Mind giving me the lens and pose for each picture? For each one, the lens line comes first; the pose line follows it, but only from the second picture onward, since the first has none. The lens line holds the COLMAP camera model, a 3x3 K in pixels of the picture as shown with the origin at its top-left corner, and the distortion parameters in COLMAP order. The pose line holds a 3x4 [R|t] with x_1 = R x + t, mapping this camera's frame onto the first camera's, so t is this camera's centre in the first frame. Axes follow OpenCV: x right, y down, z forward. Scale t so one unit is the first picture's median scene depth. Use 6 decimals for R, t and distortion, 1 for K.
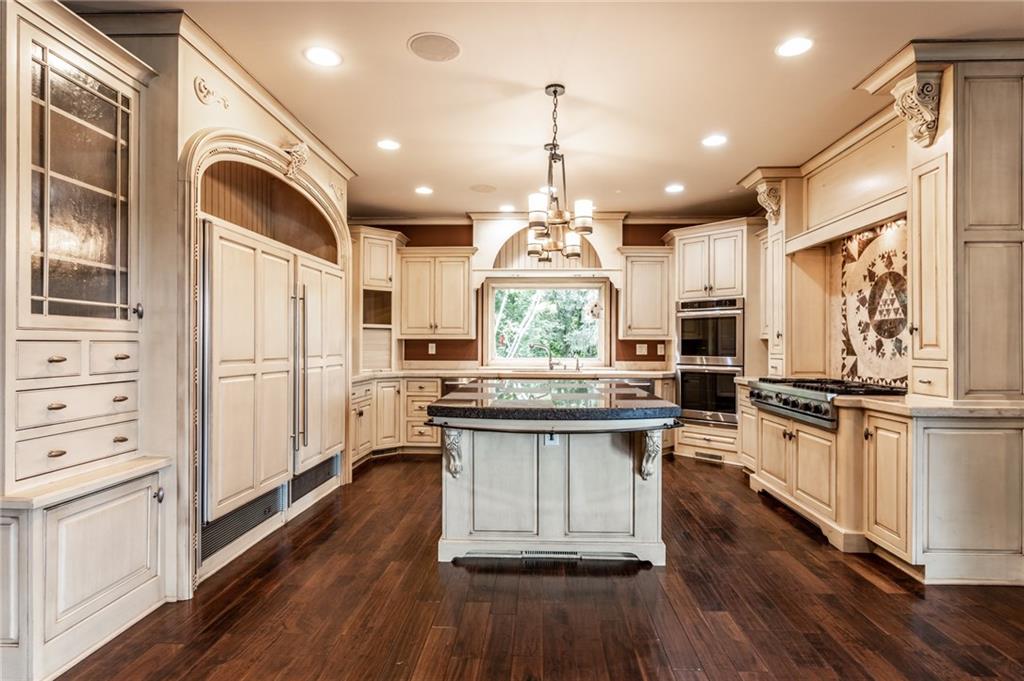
lens RADIAL K [[513.9, 0, 535.7], [0, 513.9, 345.8], [0, 0, 1]] dist [0.002570, 0.001005]
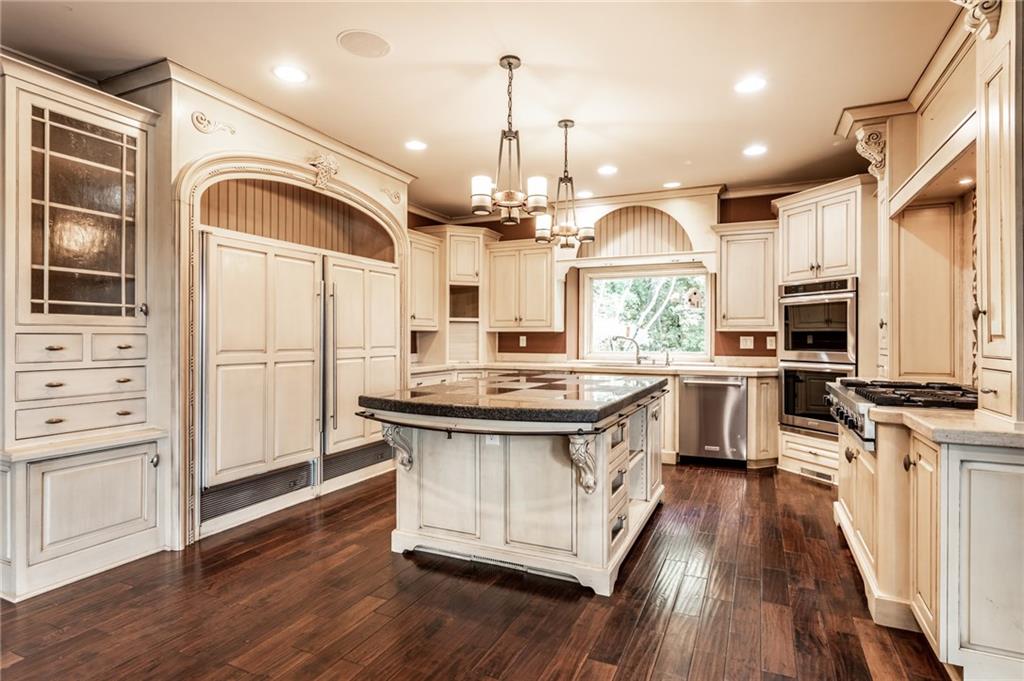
lens RADIAL K [[513.9, 0, 514.2], [0, 513.9, 338.1], [0, 0, 1]] dist [0.002570, 0.001005]
pose [[0.930021, -0.000398, -0.367506, 0.394857], [-0.000006, 0.999999, -0.001099, 0.001472], [0.367506, 0.001025, 0.930021, 0.143062]]
